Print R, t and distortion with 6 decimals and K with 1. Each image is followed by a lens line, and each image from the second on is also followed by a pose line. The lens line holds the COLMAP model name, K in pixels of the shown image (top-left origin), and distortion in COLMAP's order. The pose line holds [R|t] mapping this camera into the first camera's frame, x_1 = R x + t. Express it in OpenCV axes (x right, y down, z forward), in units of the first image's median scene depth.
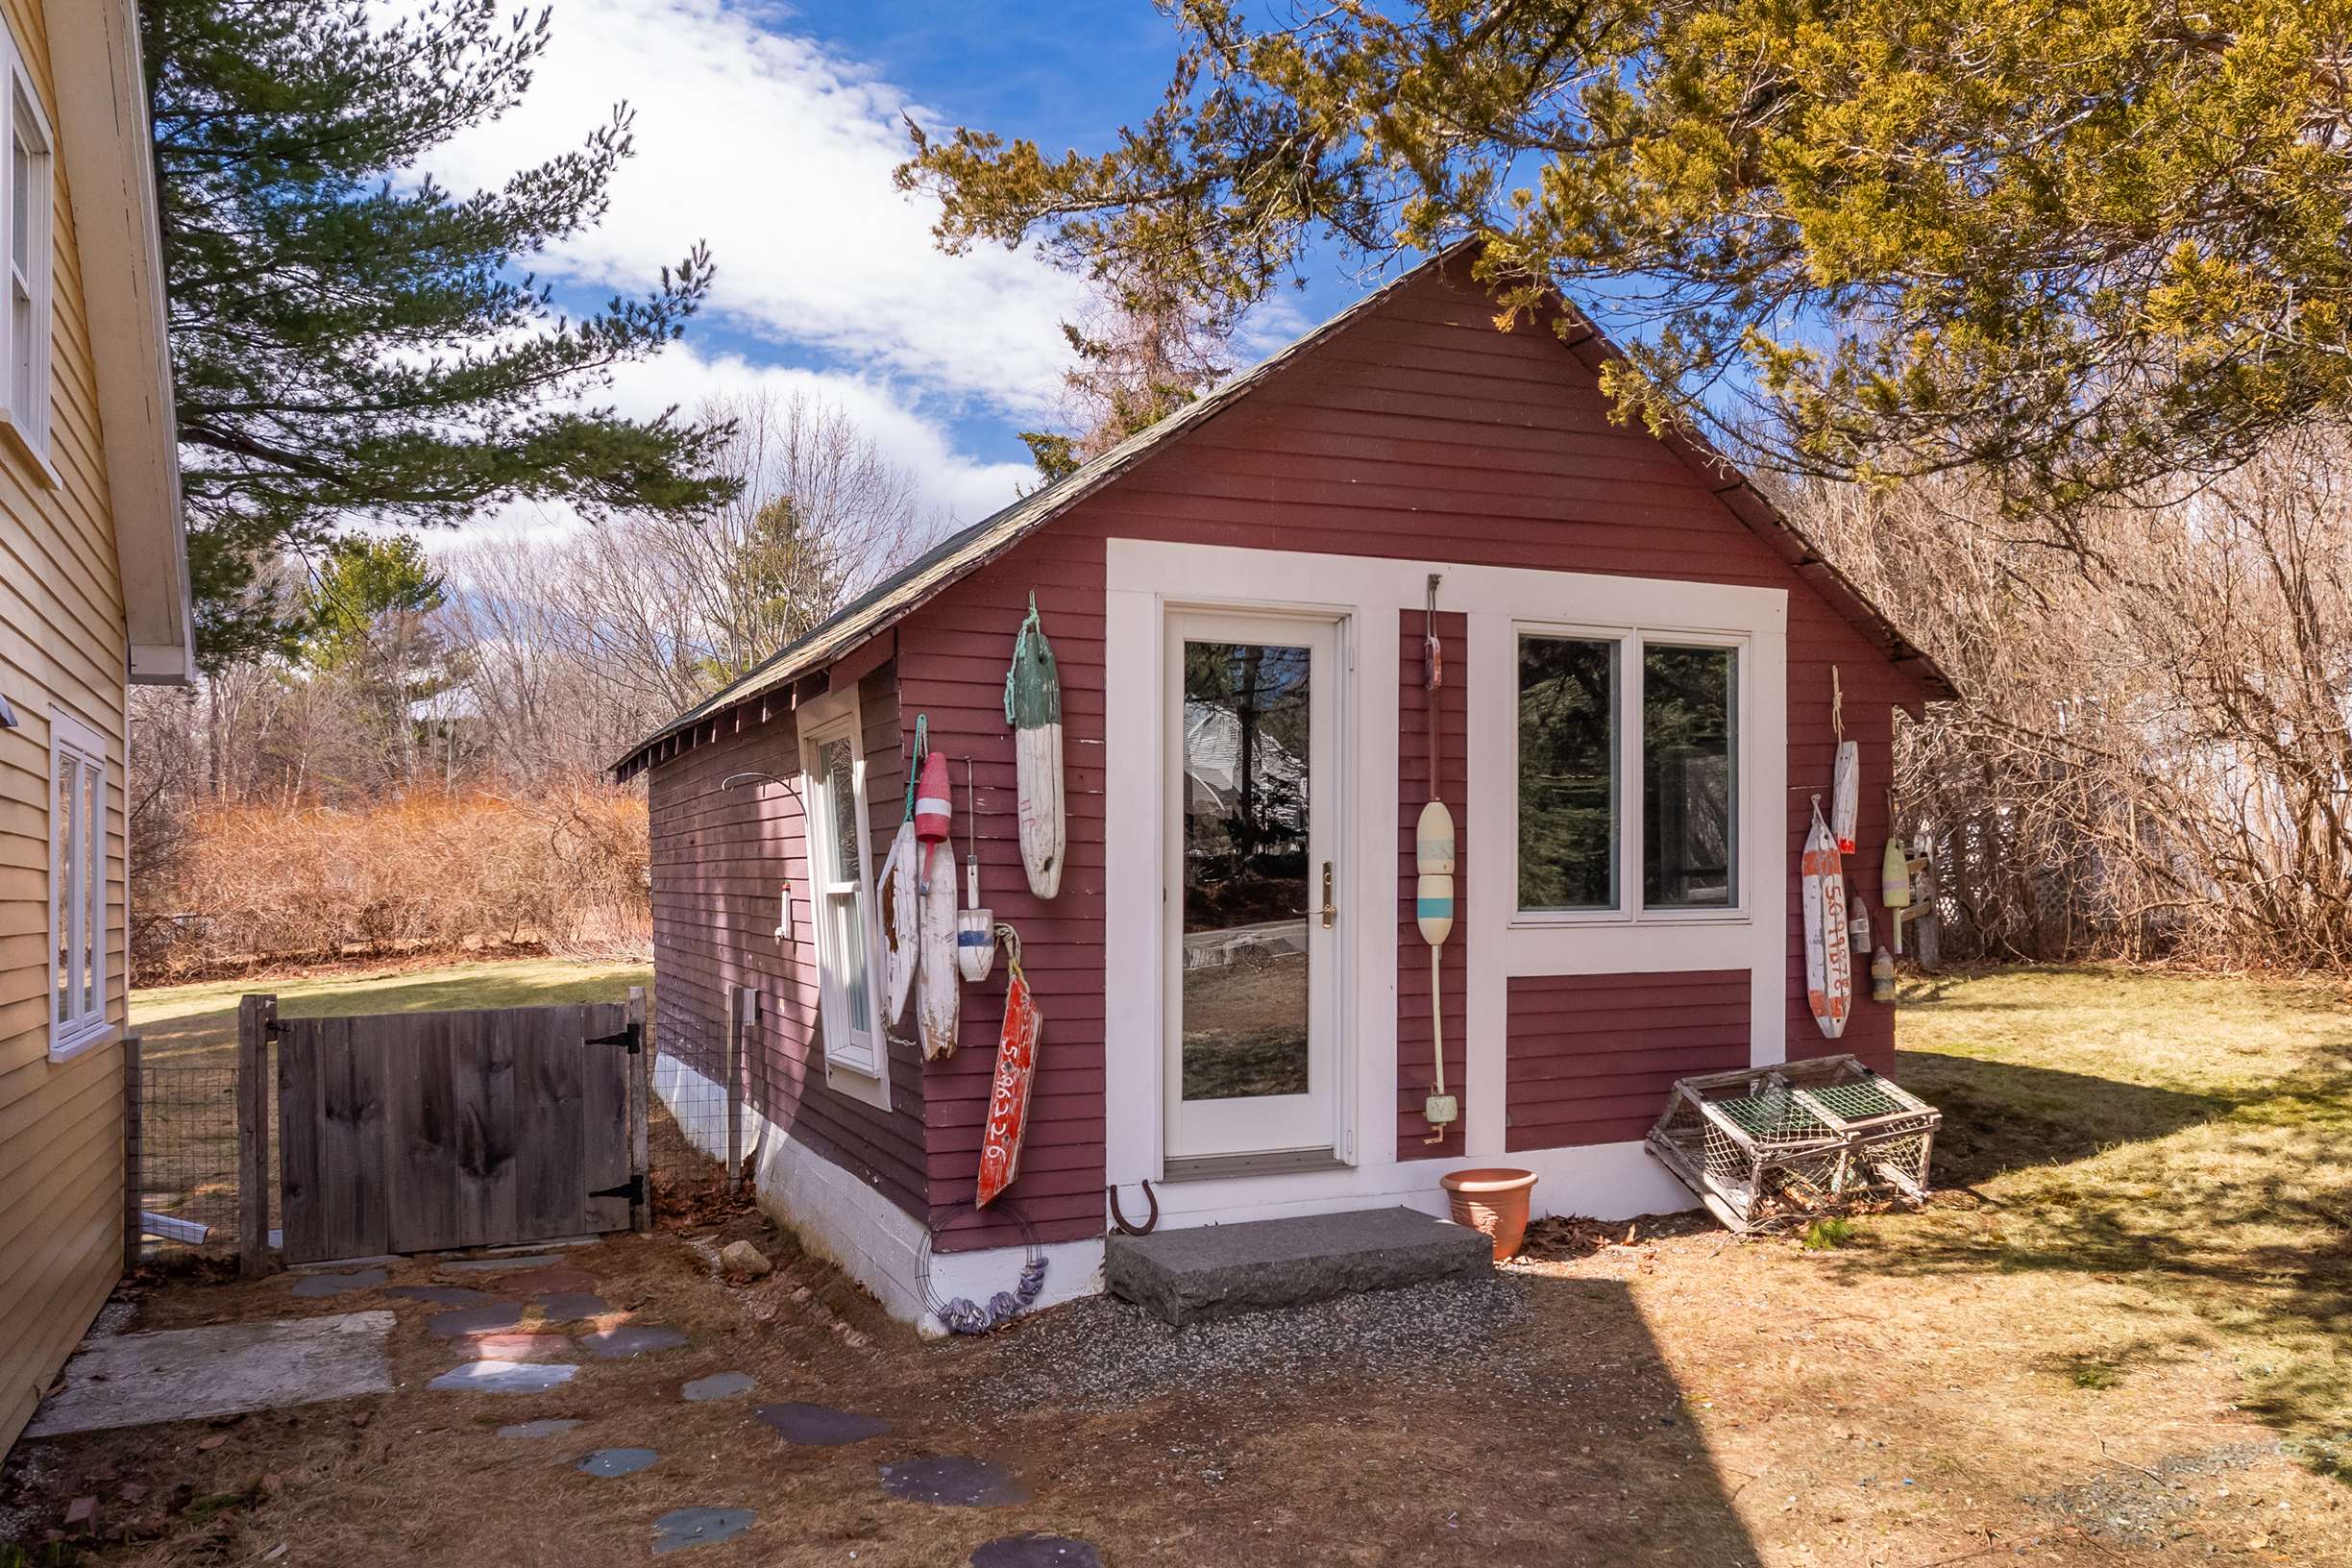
lens RADIAL K [[1841.4, 0, 1216.5], [0, 1841.4, 854.3], [0, 0, 1]] dist [-0.038265, 0.001862]
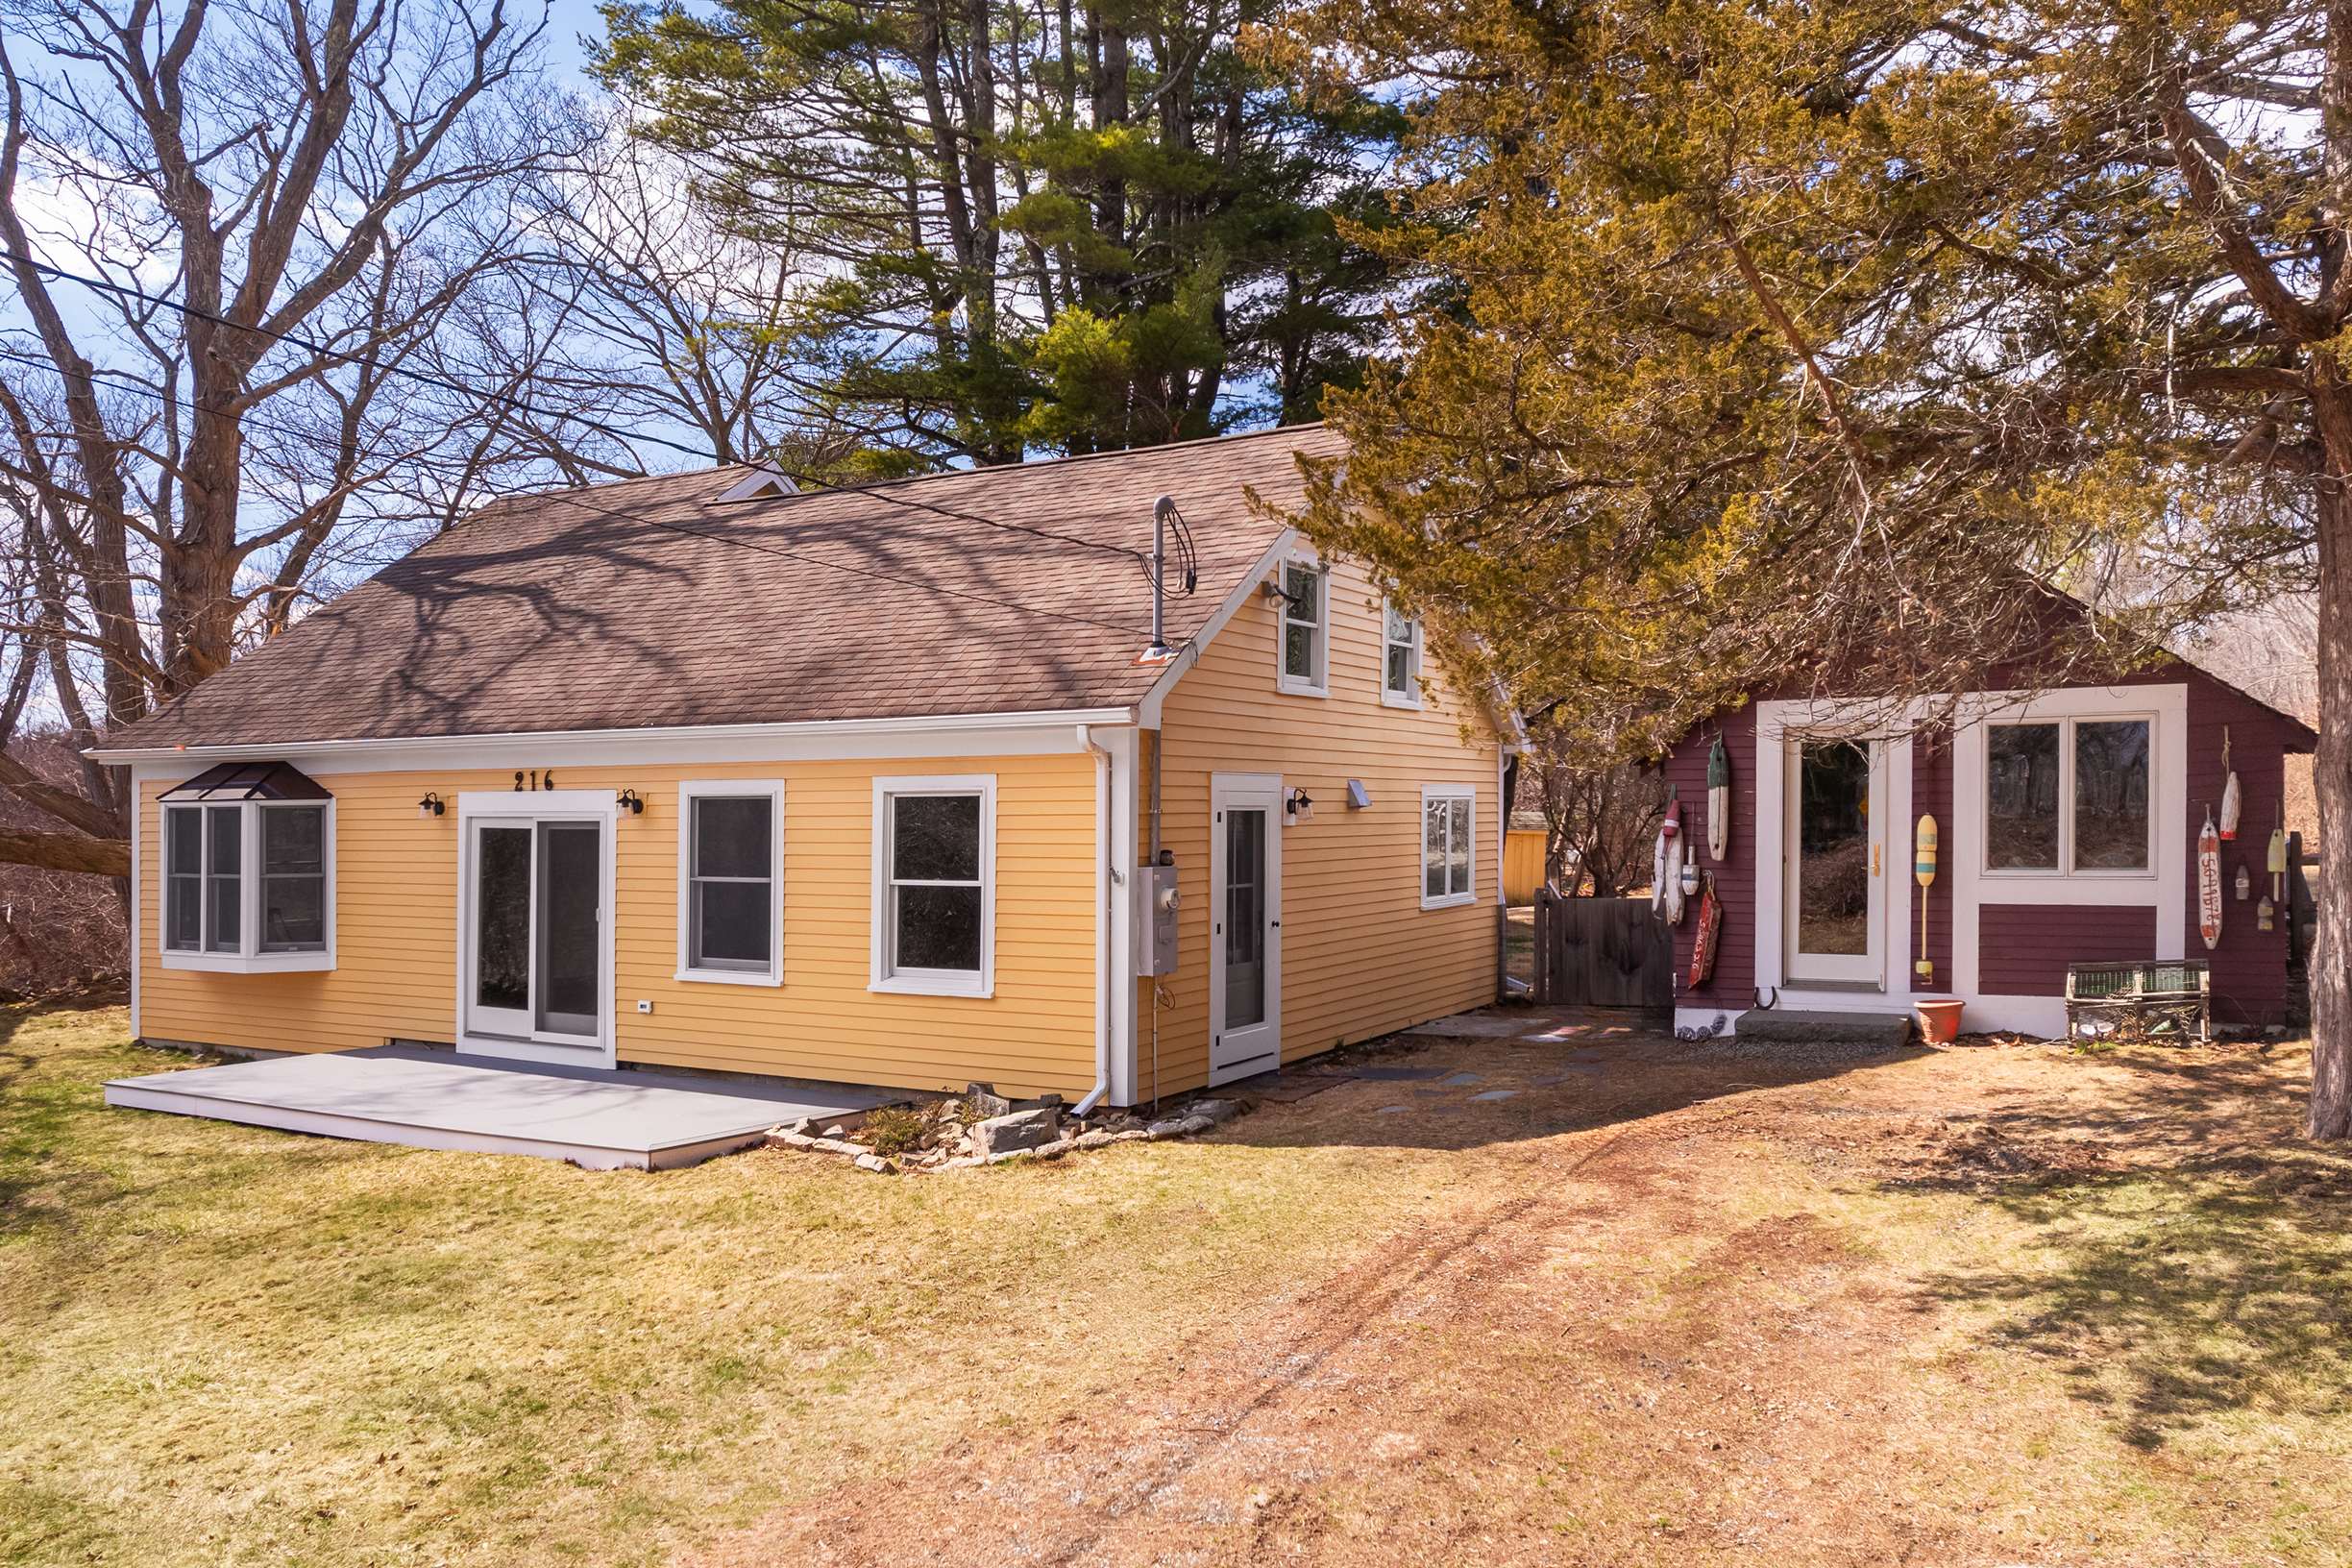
lens RADIAL K [[1691.4, 0, 1275.2], [0, 1691.4, 794.9], [0, 0, 1]] dist [-0.008970, -0.005568]
pose [[0.601772, -0.004854, -0.798653, 1.158316], [0.025483, 0.999589, 0.013126, -0.092536], [0.798261, -0.028250, 0.601649, -0.679681]]
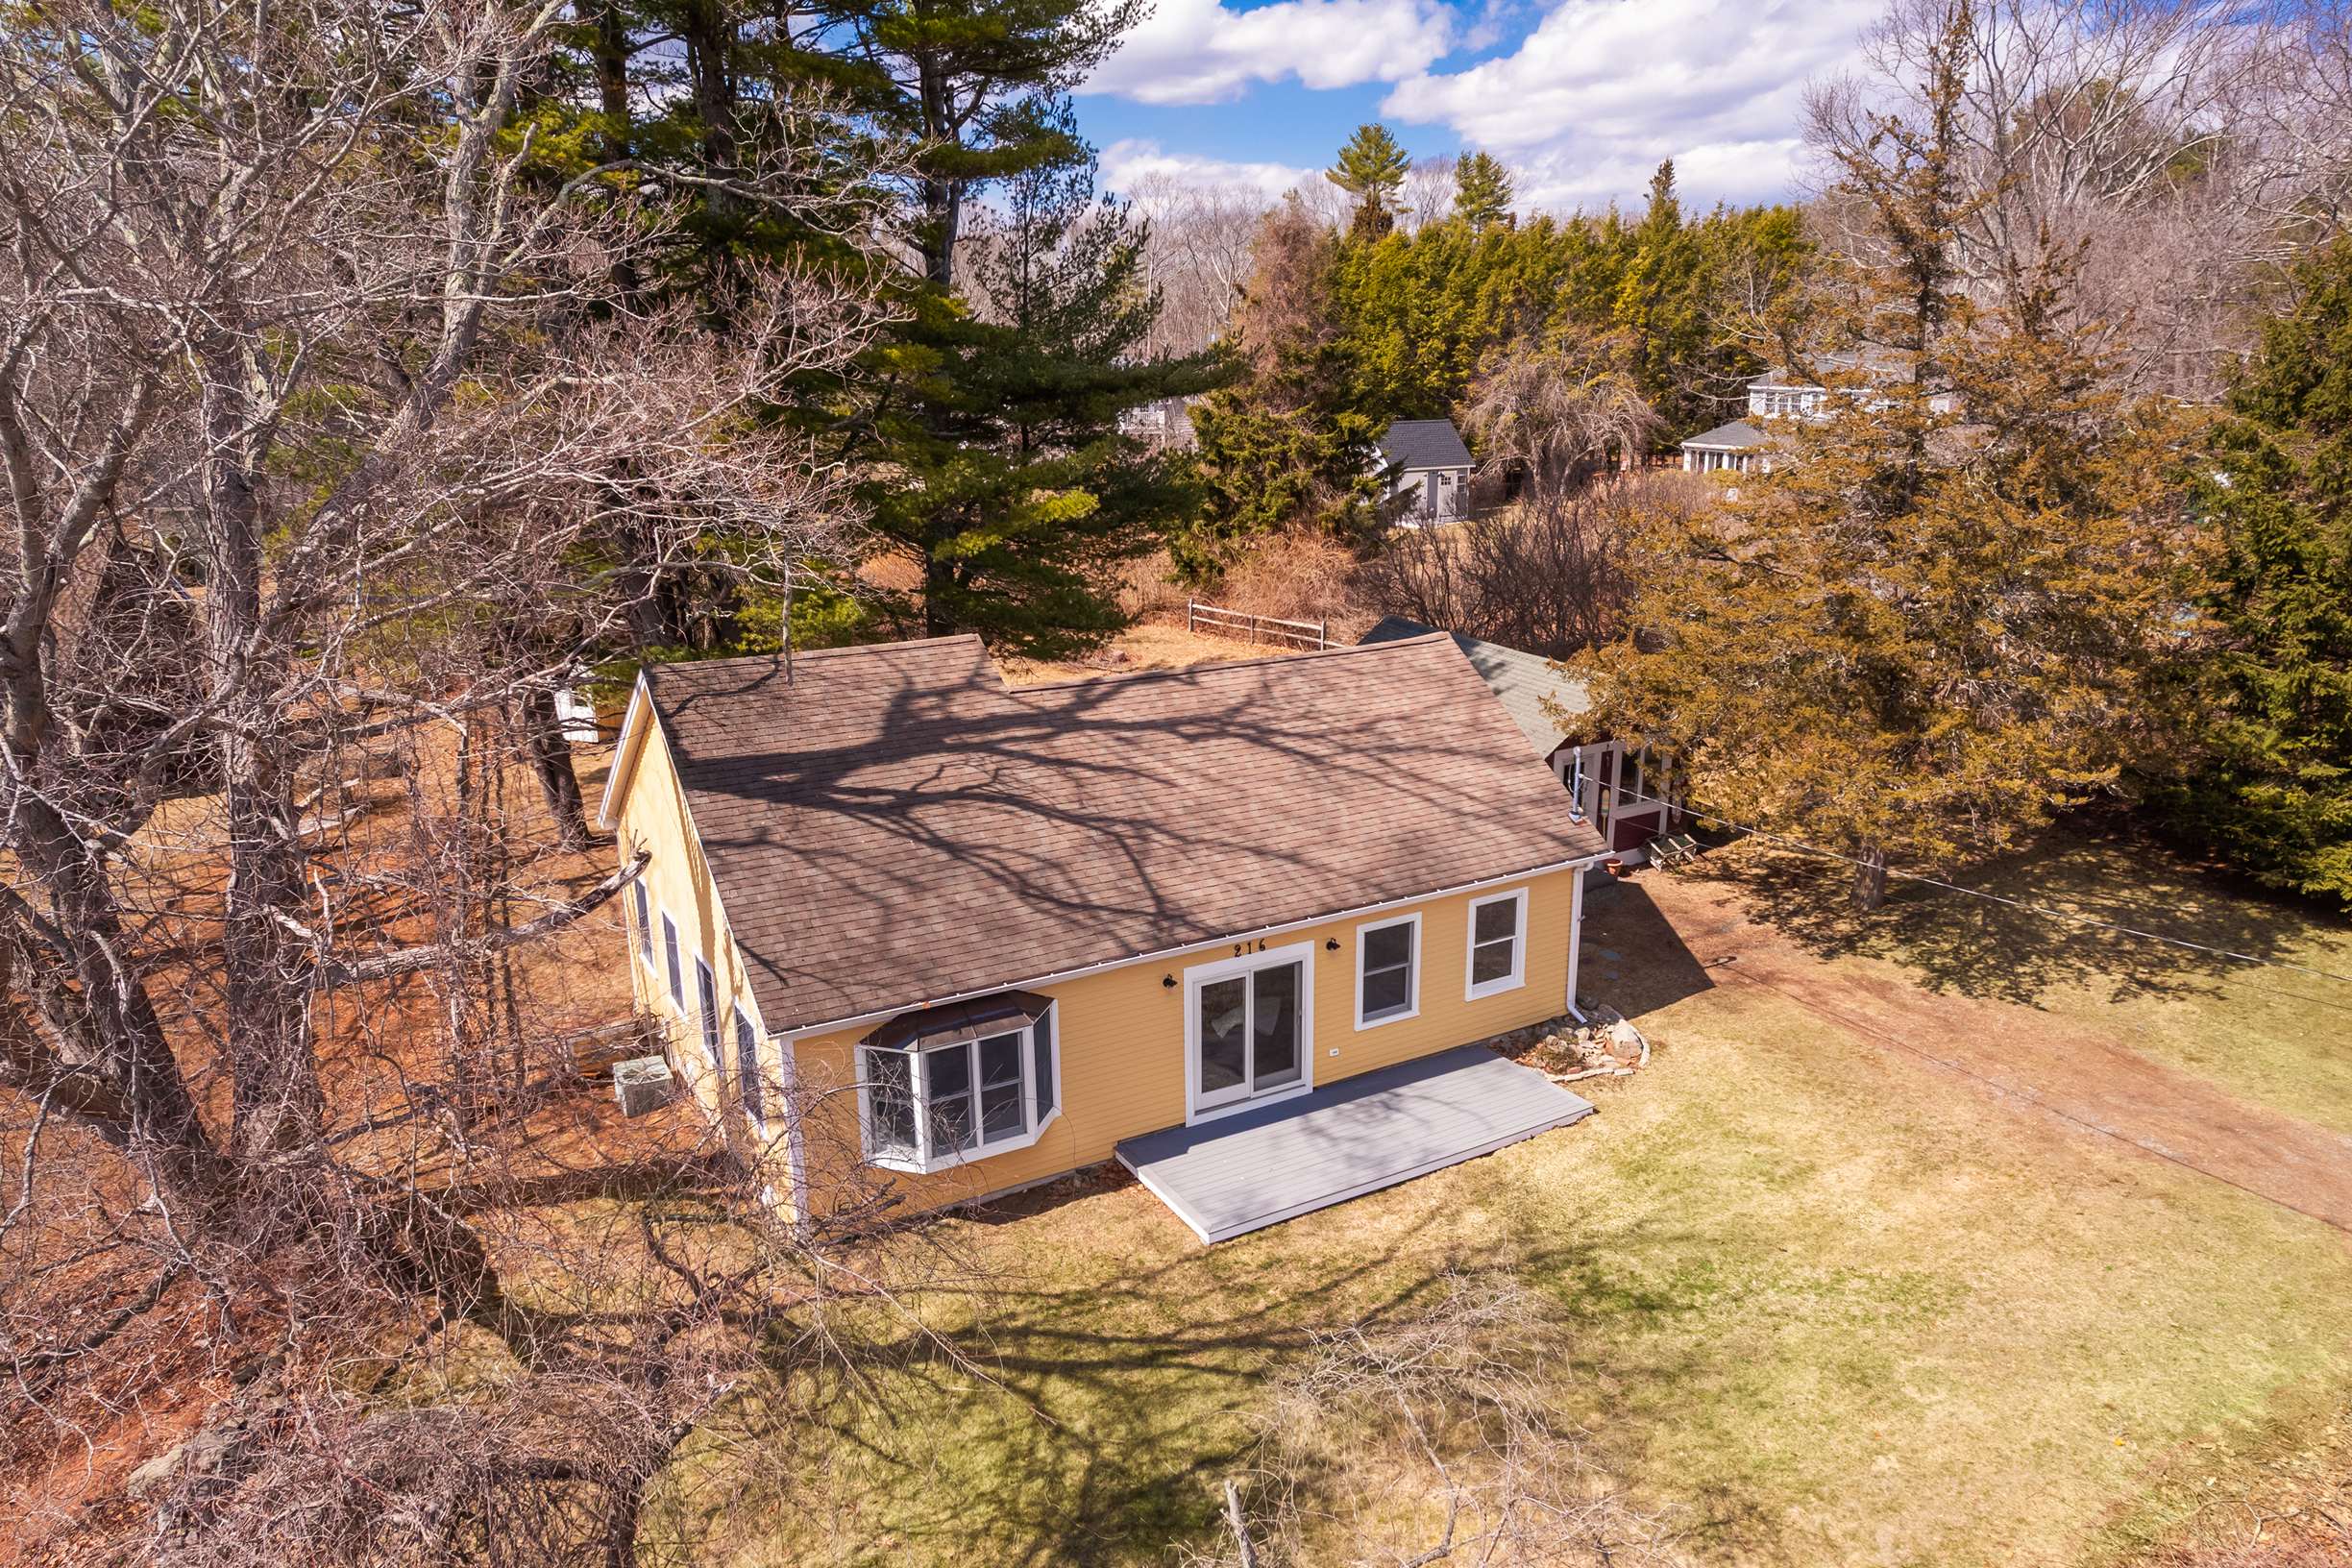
lens RADIAL K [[1497.0, 0, 1176.0], [0, 1497.0, 784.0], [0, 0, 1]] dist [-0.017840, -0.002472]
pose [[0.996728, -0.026409, 0.076389, -1.348774], [0.002680, 0.955394, 0.295322, -1.236961], [-0.080781, -0.294151, 0.952339, -2.759331]]
